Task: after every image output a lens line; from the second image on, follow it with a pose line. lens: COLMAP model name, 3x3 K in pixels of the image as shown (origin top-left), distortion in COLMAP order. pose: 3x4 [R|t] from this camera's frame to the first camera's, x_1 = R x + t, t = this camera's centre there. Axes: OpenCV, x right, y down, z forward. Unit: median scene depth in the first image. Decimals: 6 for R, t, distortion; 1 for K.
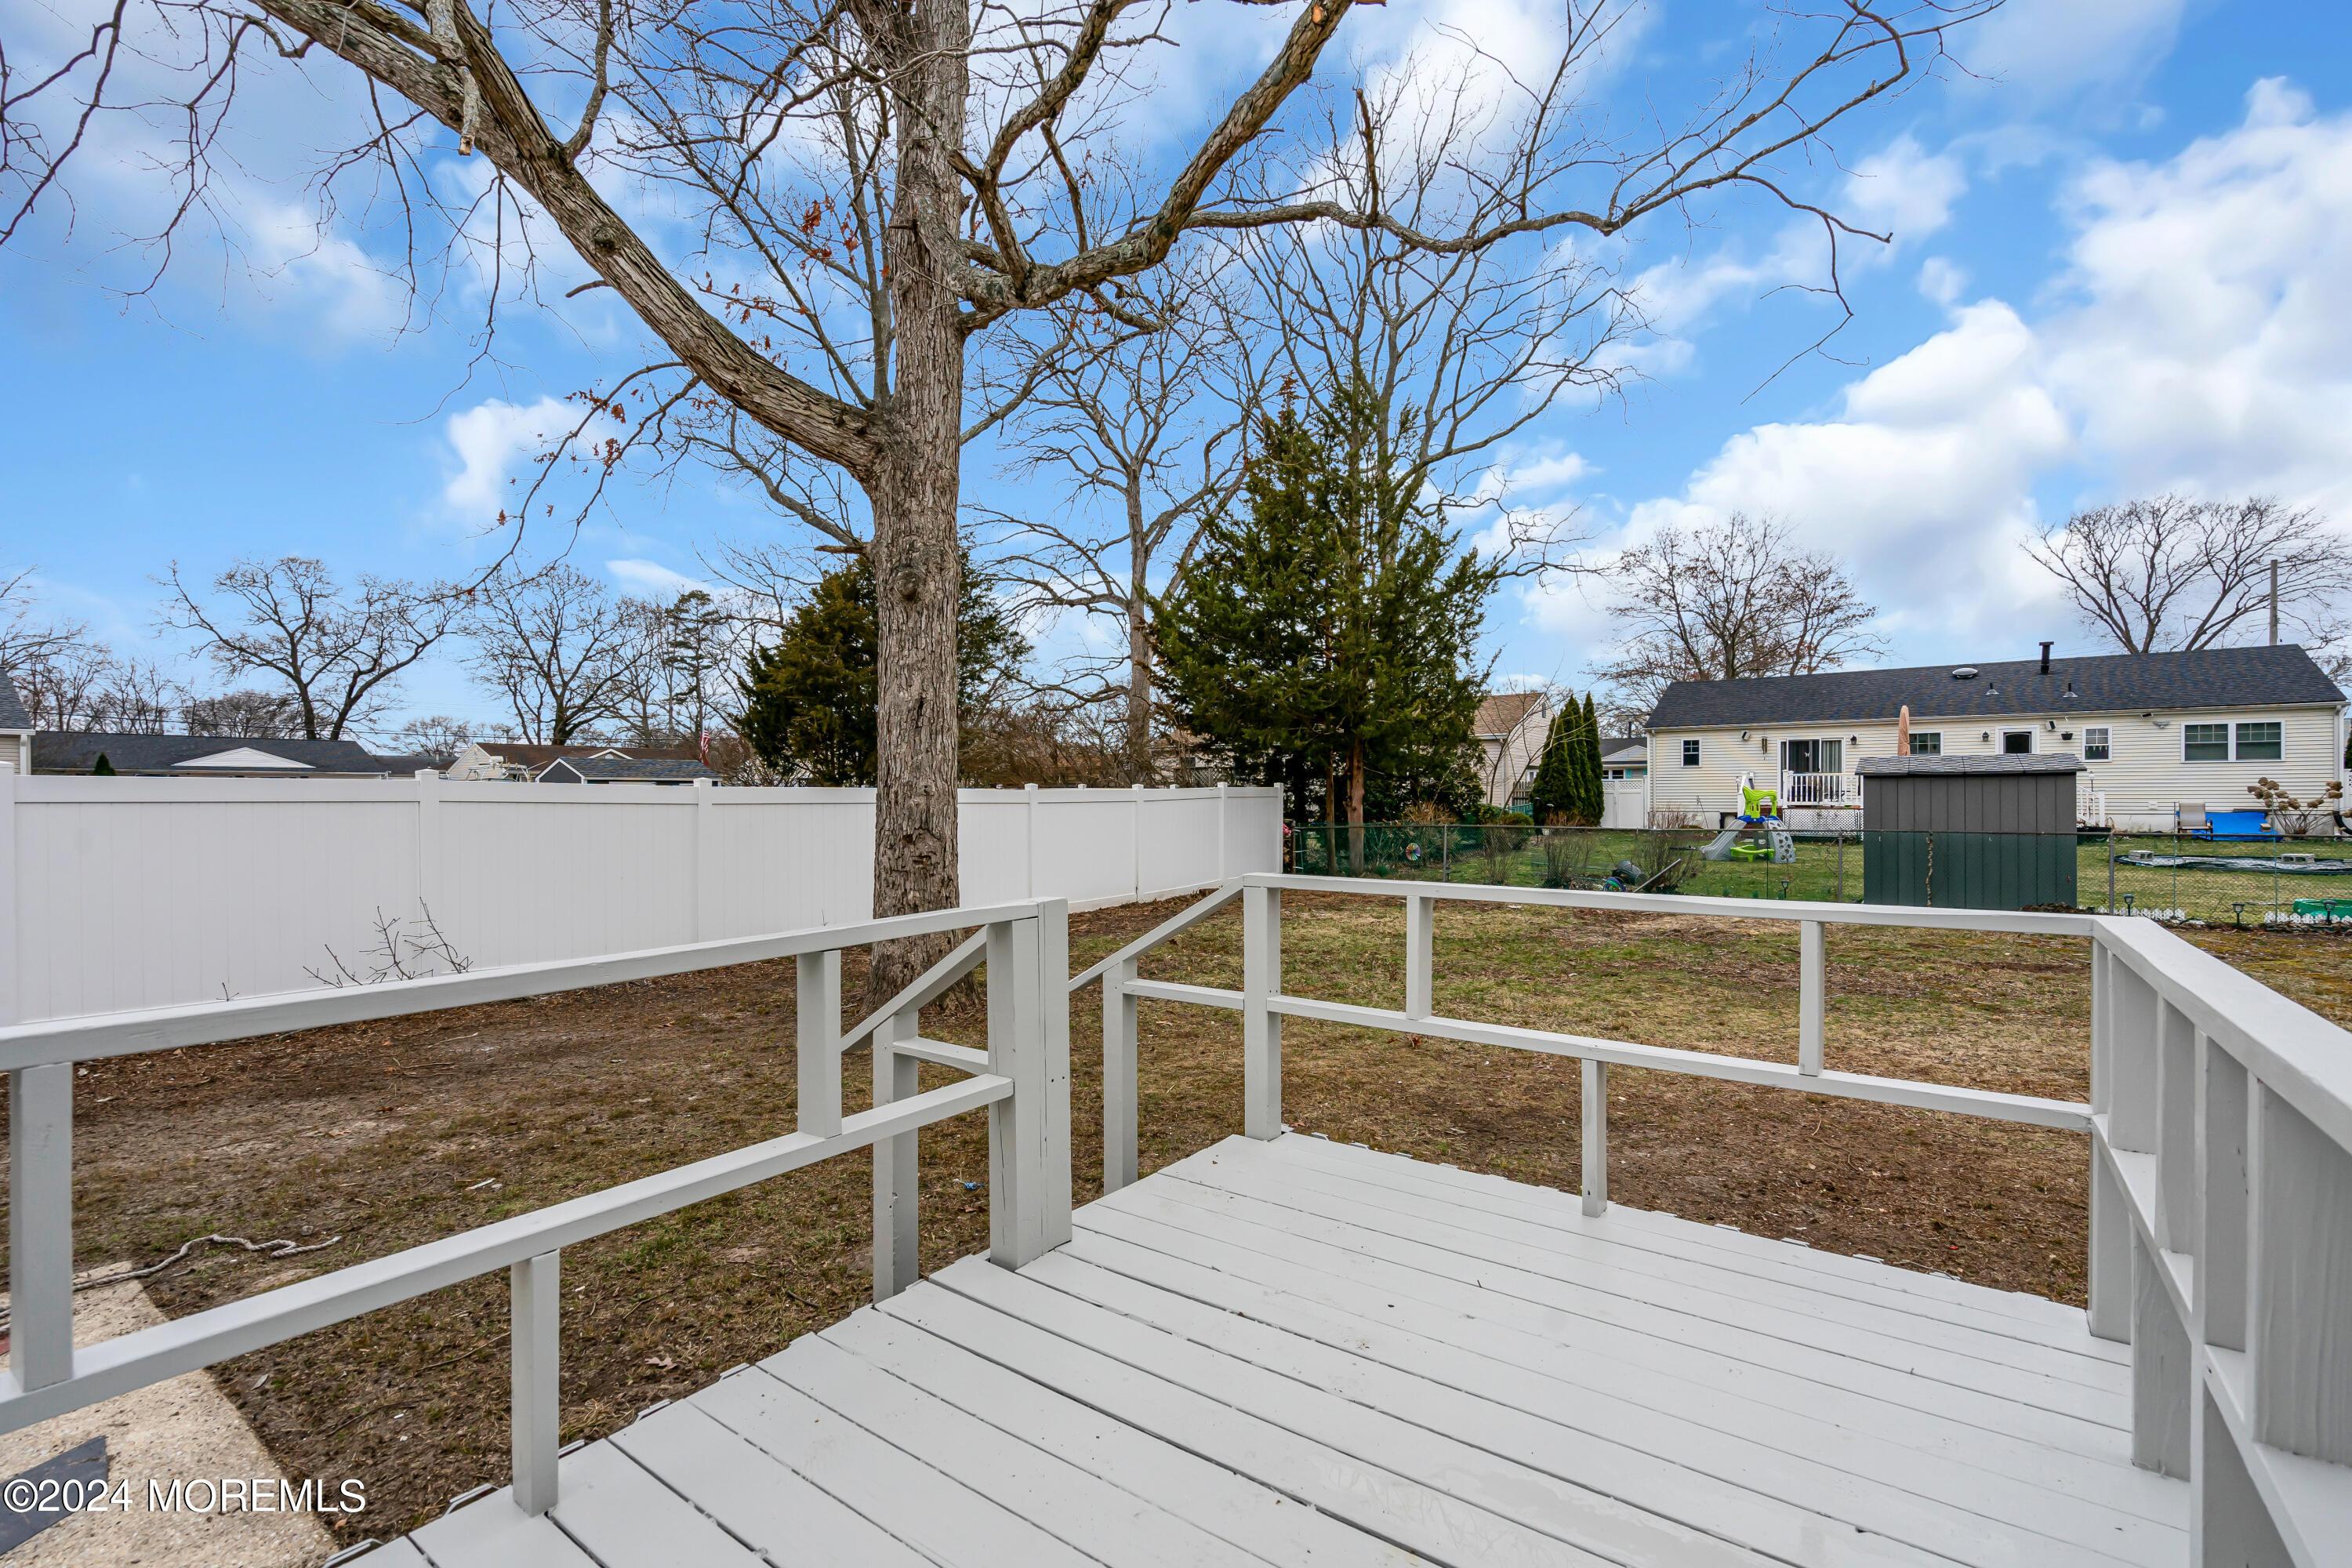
lens RADIAL K [[1073.2, 0, 1176.0], [0, 1073.2, 784.0], [0, 0, 1]] dist [0.000117, 0.000733]
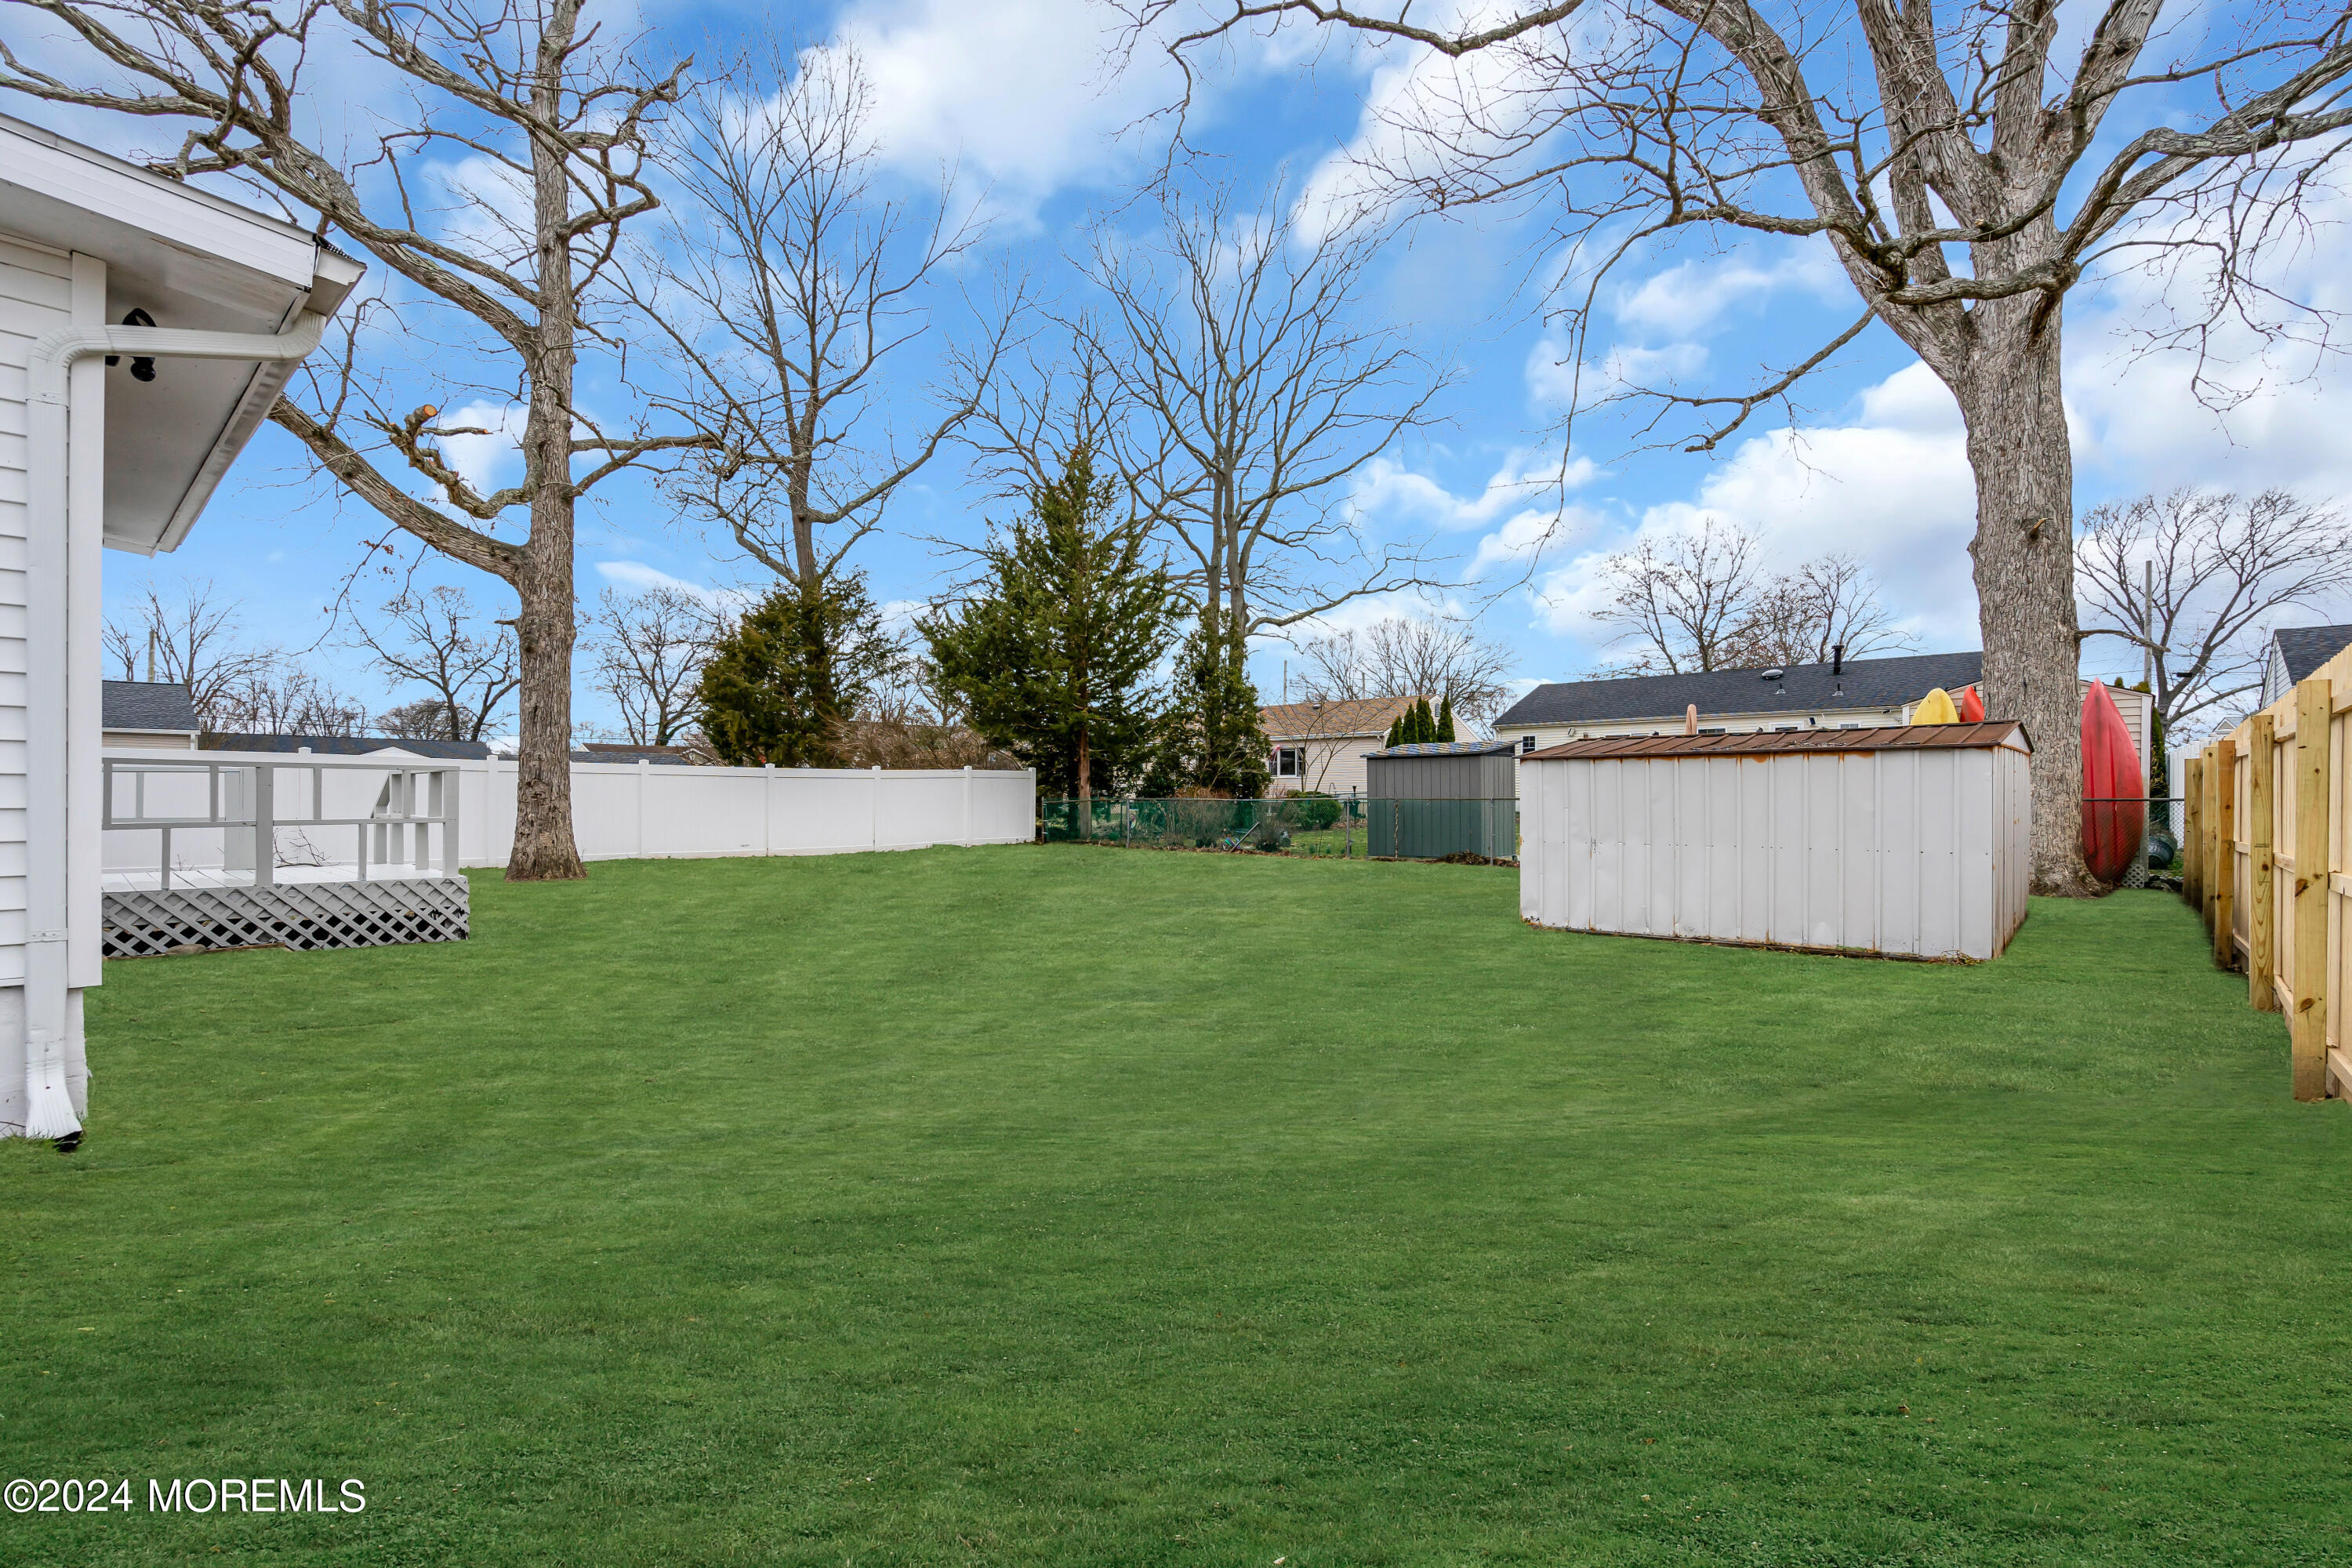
lens RADIAL K [[1069.8, 0, 1176.0], [0, 1069.8, 784.0], [0, 0, 1]] dist [-0.001980, -0.000021]
pose [[0.993675, 0.002051, -0.112277, 0.102825], [-0.002247, 0.999996, -0.001617, 0.005096], [0.112273, 0.001859, 0.993676, -0.065723]]
